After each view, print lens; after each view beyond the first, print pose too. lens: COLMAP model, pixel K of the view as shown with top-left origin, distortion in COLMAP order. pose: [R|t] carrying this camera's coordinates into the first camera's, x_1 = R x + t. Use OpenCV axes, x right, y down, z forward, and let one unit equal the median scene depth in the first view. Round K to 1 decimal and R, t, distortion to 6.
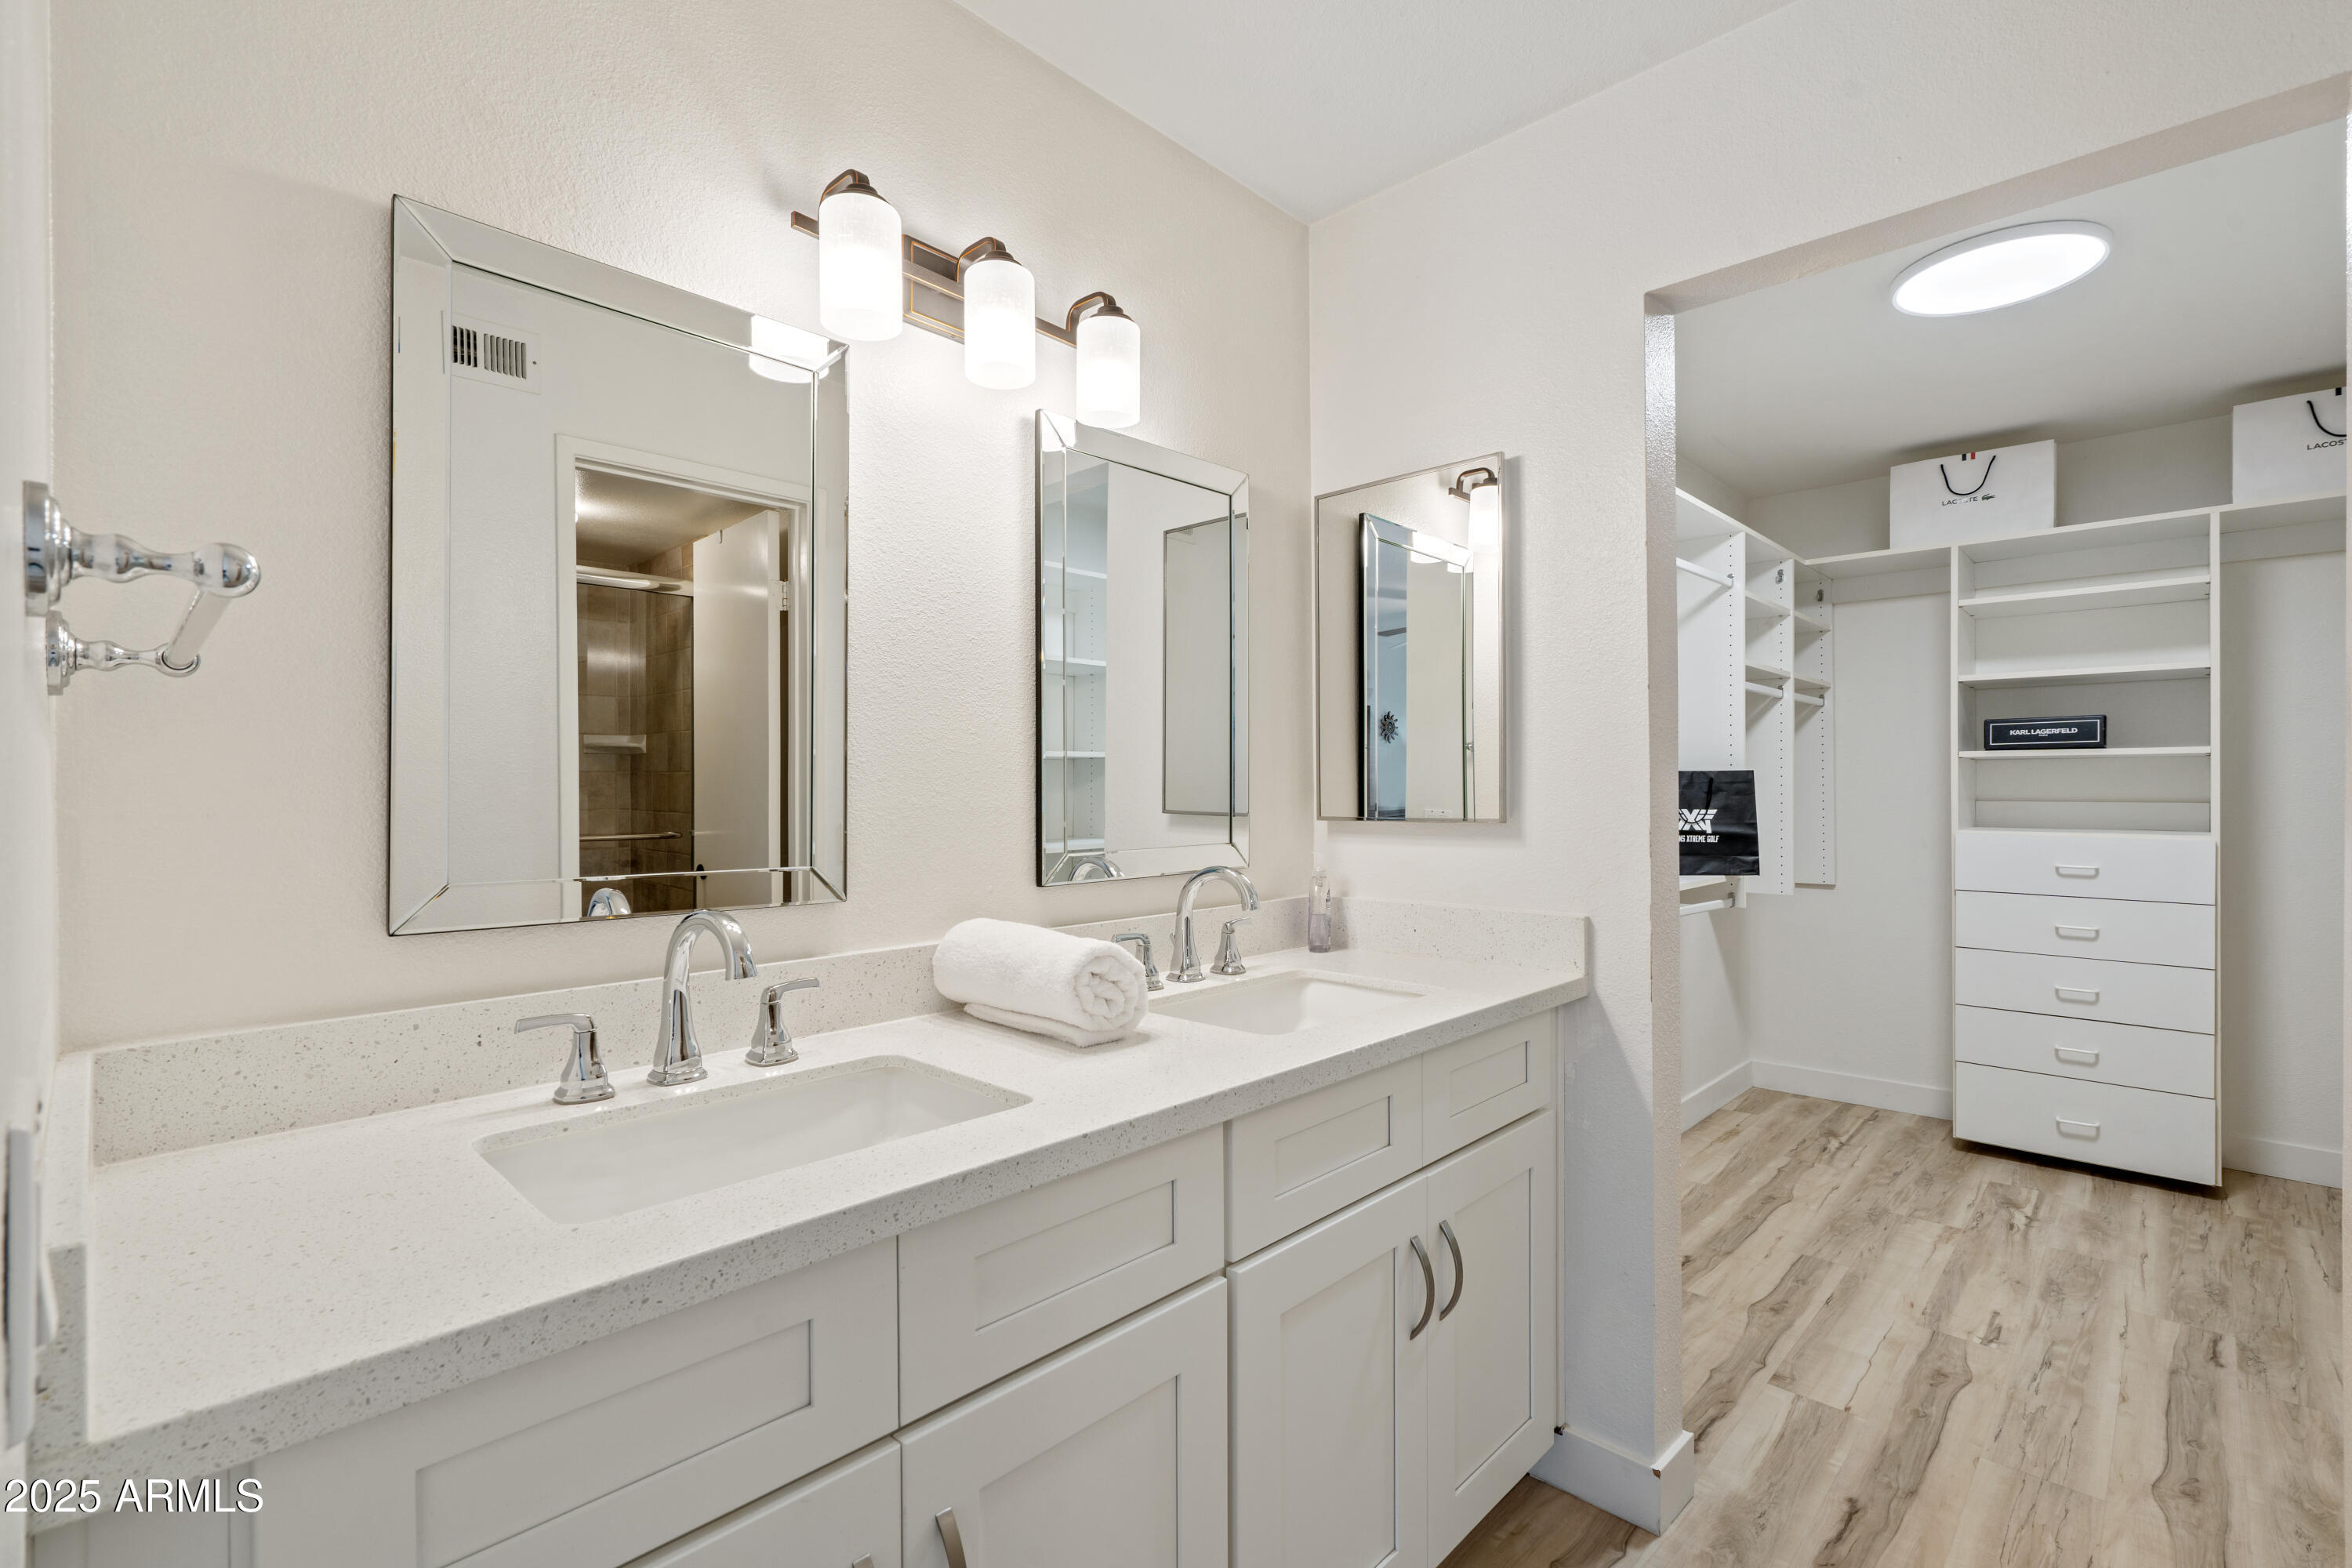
lens RADIAL K [[1080.2, 0, 1153.5], [0, 1080.2, 787.1], [0, 0, 1]] dist [-0.004628, 0.000963]
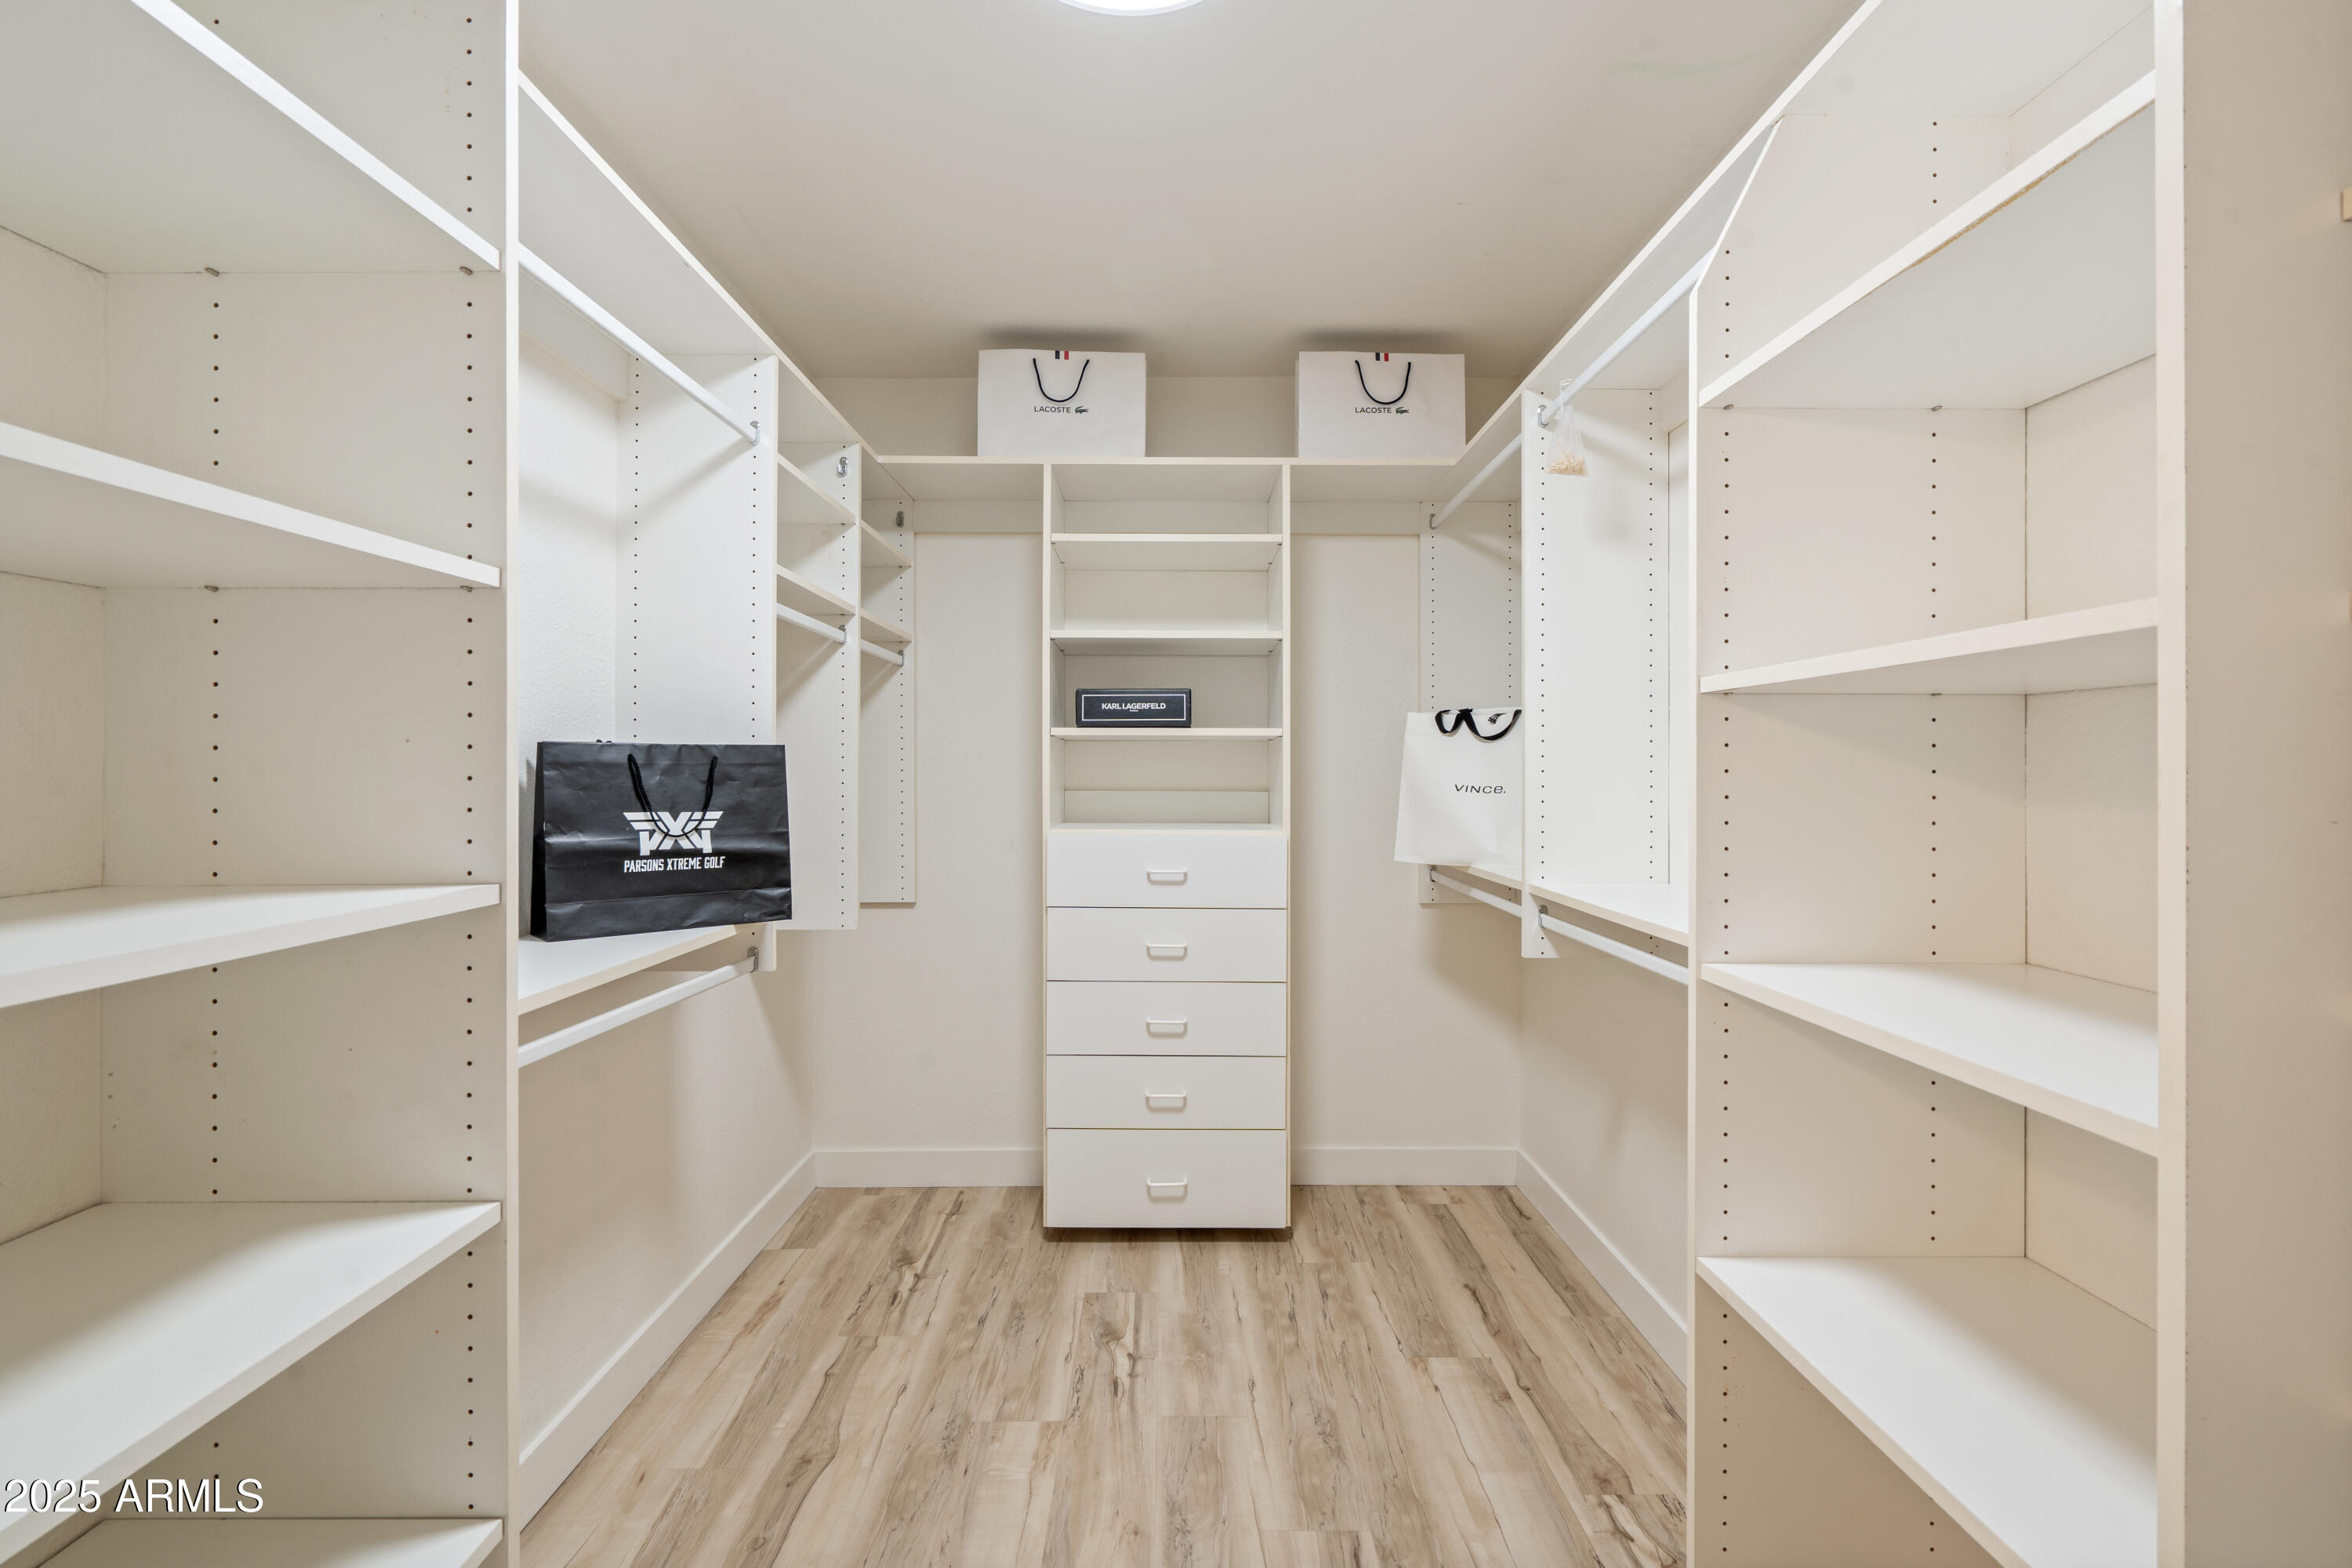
lens RADIAL K [[1080.2, 0, 1170.7], [0, 1080.2, 772.1], [0, 0, 1]] dist [-0.004628, 0.000963]
pose [[0.716099, 0.003451, 0.697990, 0.279709], [-0.003153, 0.999994, -0.001710, -0.000093], [-0.697991, -0.000977, 0.716106, 0.402071]]
